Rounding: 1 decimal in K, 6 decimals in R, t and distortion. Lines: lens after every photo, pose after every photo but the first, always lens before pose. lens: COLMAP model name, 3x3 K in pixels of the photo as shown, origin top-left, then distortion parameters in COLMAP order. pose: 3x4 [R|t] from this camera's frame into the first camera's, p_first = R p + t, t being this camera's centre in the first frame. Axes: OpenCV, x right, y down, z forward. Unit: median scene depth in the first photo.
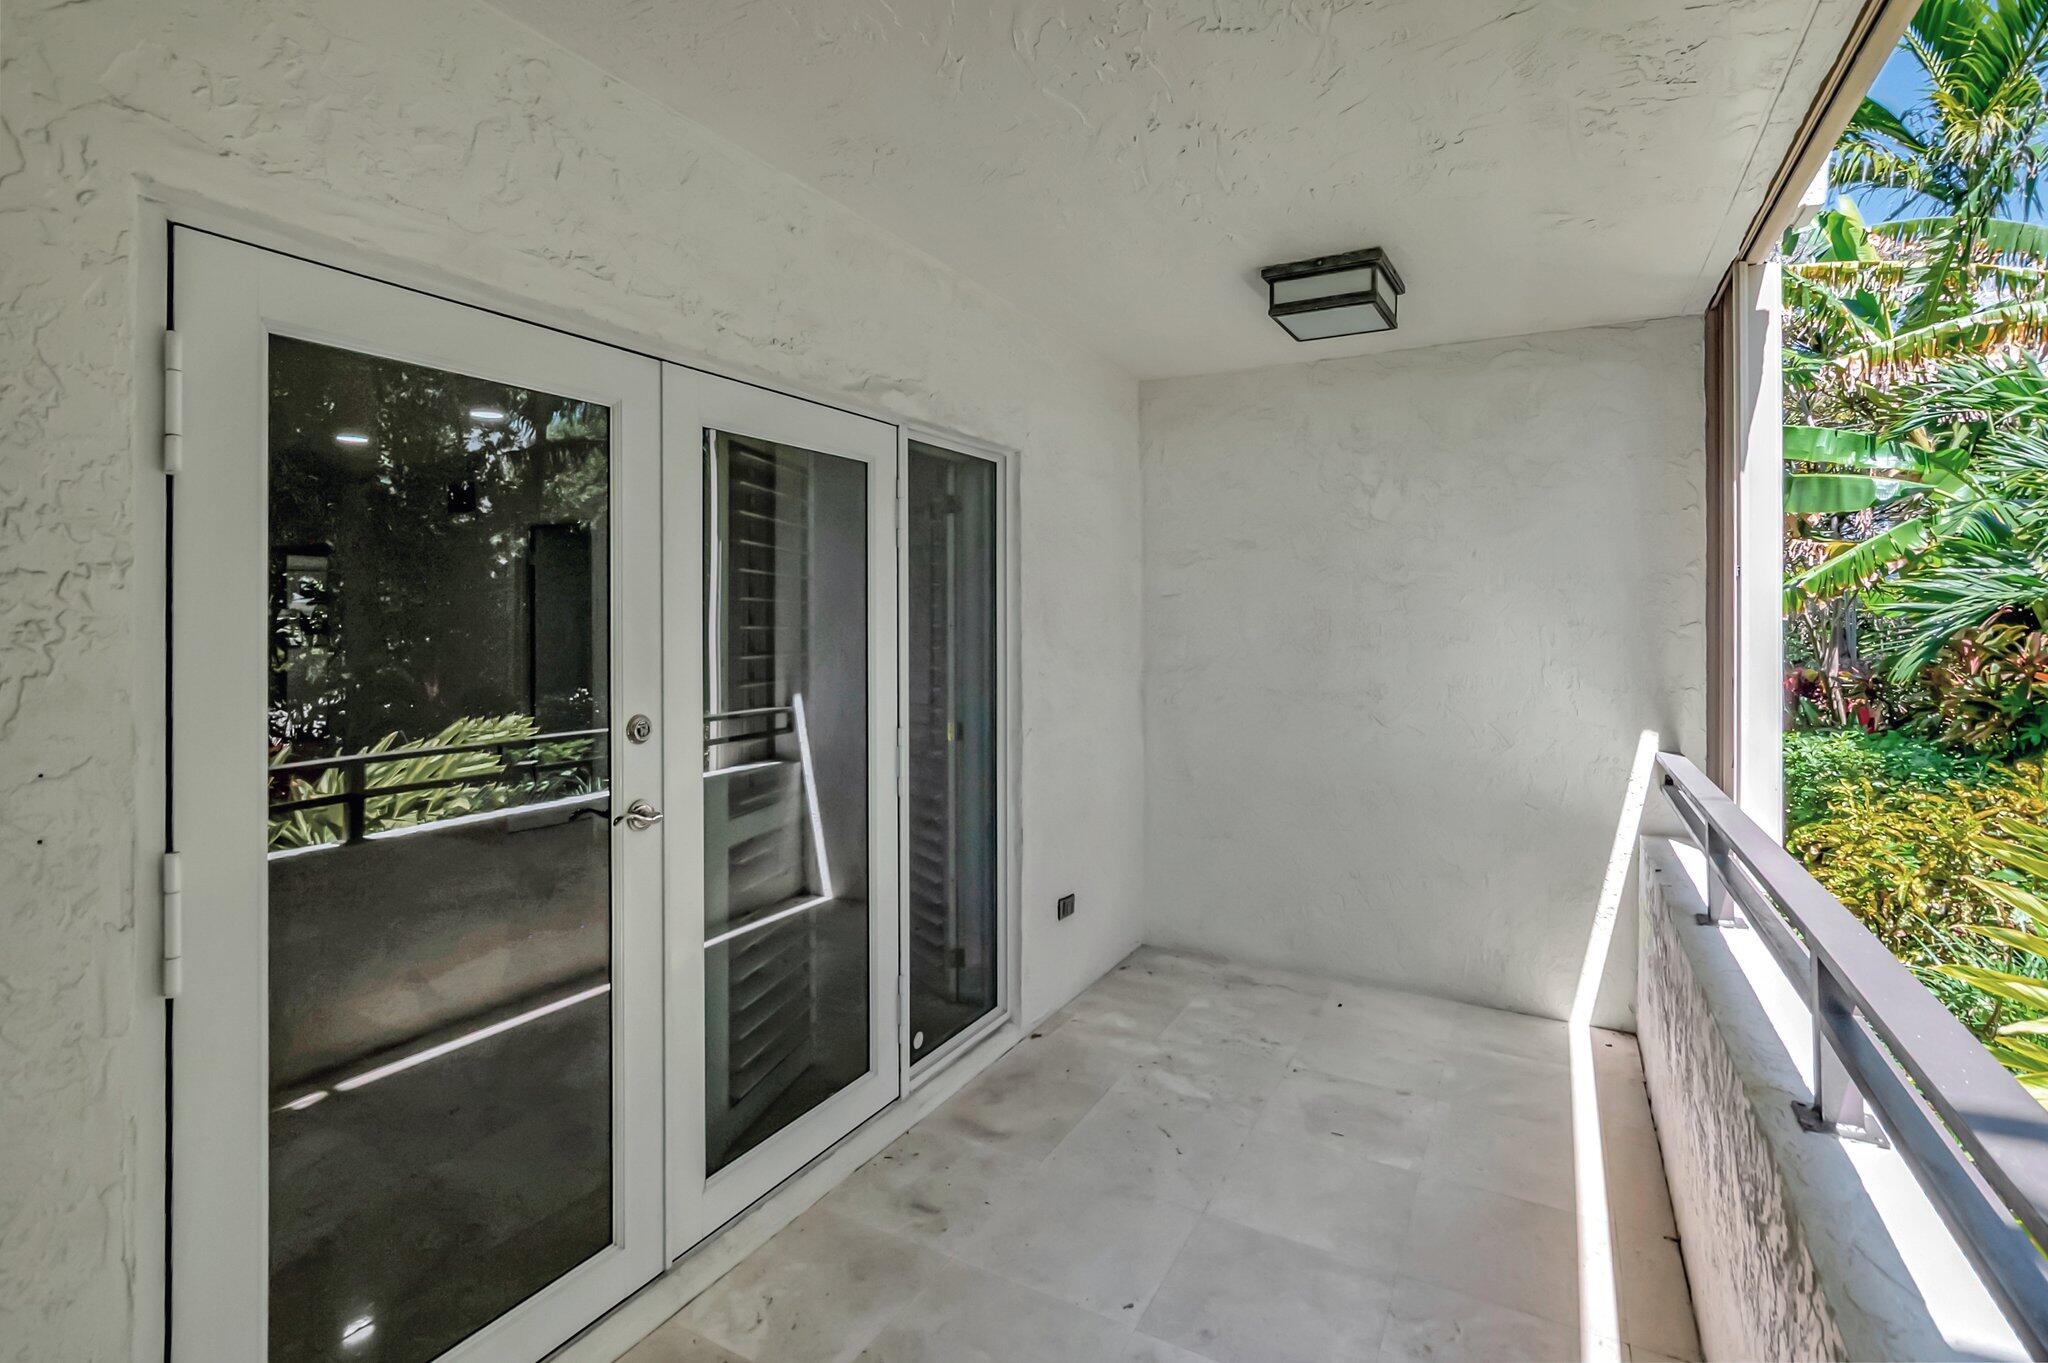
lens RADIAL K [[962.2, 0, 1026.2], [0, 962.2, 620.7], [0, 0, 1]] dist [-0.000656, 0.000061]
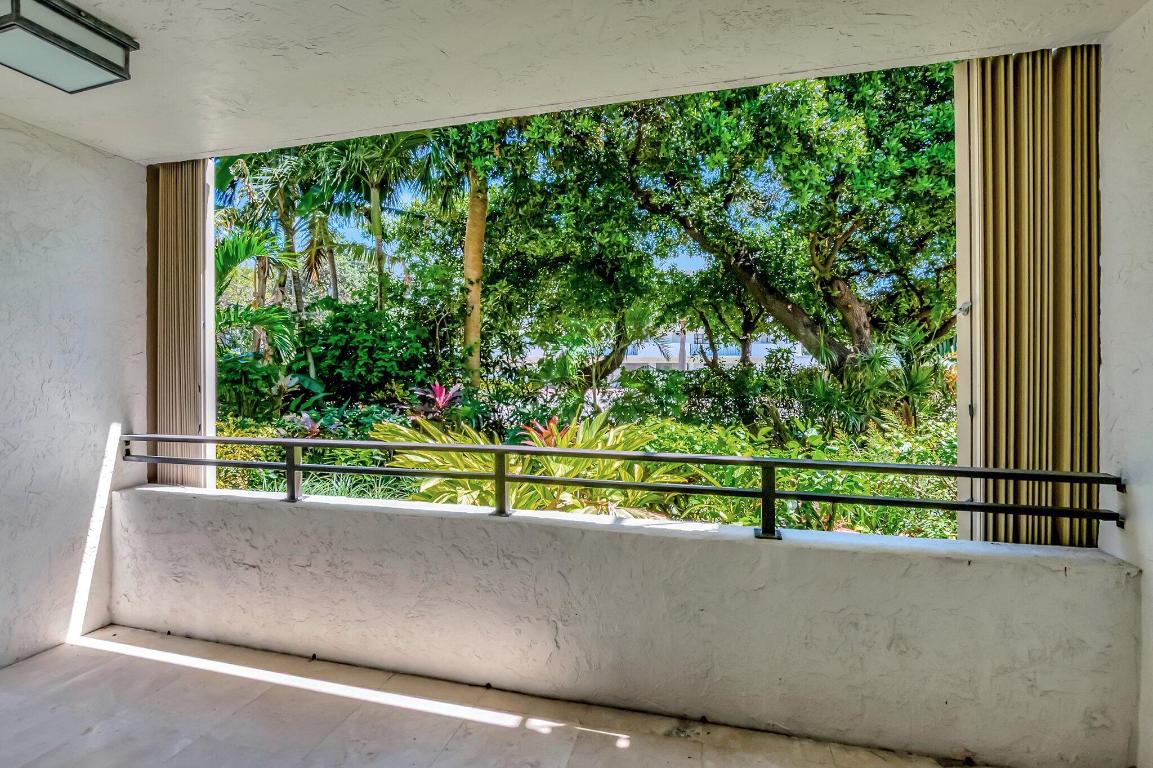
lens RADIAL K [[540.6, 0, 574.5], [0, 540.6, 374.6], [0, 0, 1]] dist [-0.013451, 0.000568]
pose [[-0.232901, -0.005628, 0.972484, -0.356937], [-0.000702, 0.999984, 0.005619, 0.032611], [-0.972500, 0.000626, -0.232901, 0.494184]]
